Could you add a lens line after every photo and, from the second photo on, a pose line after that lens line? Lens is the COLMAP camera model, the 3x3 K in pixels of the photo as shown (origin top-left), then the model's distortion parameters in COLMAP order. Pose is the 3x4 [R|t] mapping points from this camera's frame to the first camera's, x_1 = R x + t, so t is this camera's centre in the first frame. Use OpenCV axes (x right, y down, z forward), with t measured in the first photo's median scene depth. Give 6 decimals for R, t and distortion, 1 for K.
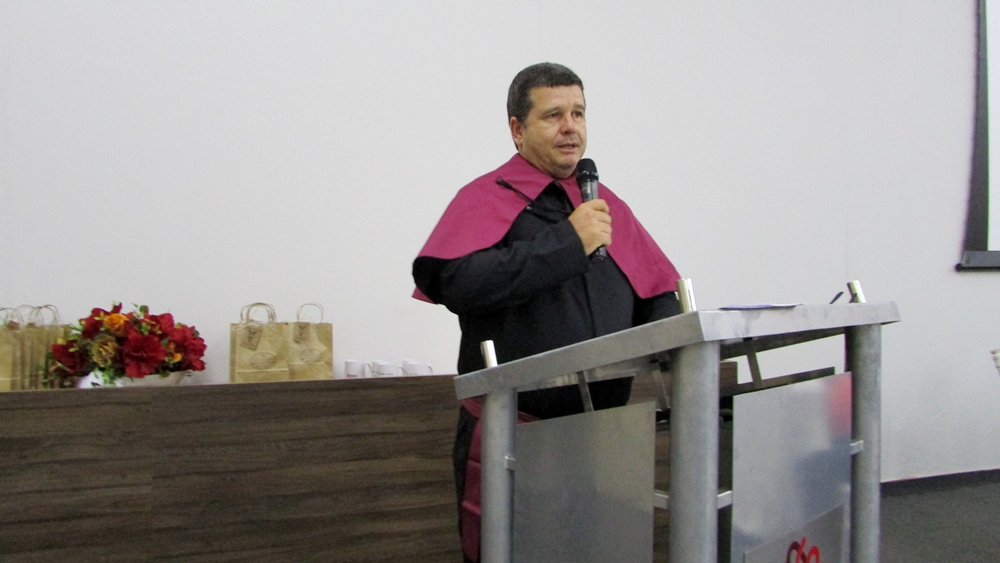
lens RADIAL K [[706.0, 0, 500.6], [0, 706.0, 280.9], [0, 0, 1]] dist [-0.050830, 0.032501]
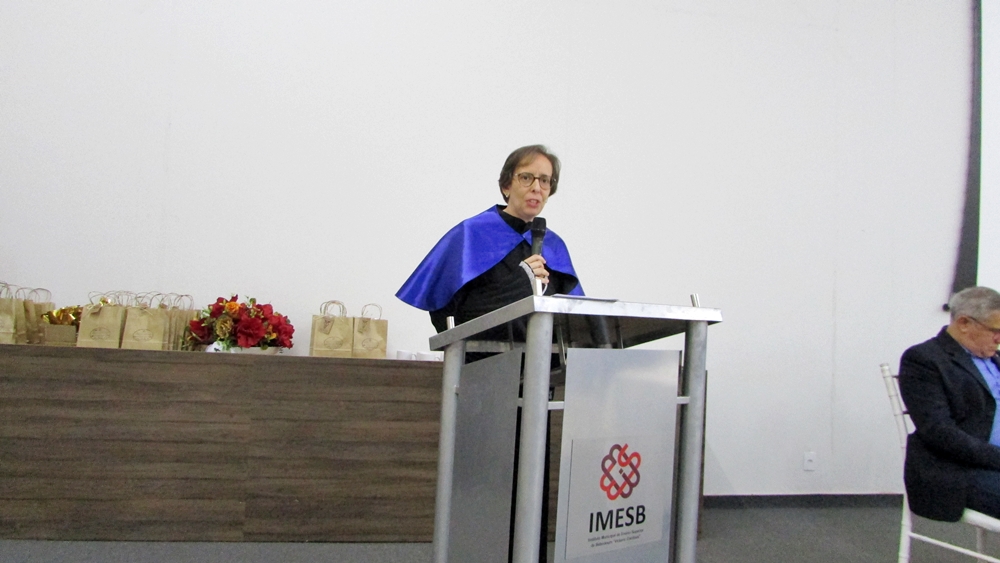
lens RADIAL K [[706.0, 0, 500.6], [0, 706.0, 280.9], [0, 0, 1]] dist [-0.050830, 0.032501]
pose [[0.990140, 0.047633, -0.131737, 0.161582], [-0.053067, 0.997866, -0.038046, 0.030115], [0.129644, 0.044662, 0.990554, -0.325457]]
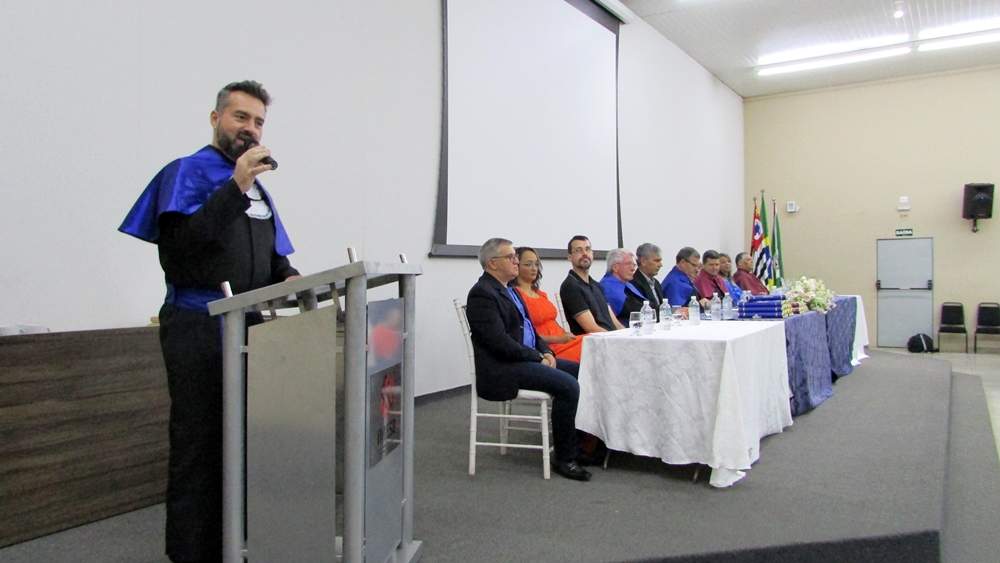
lens RADIAL K [[706.0, 0, 500.6], [0, 706.0, 280.9], [0, 0, 1]] dist [-0.050830, 0.032501]
pose [[0.761722, 0.001427, 0.647902, -0.324359], [-0.010783, 0.999887, 0.010475, 0.030009], [-0.647814, -0.014965, 0.761652, -0.394573]]
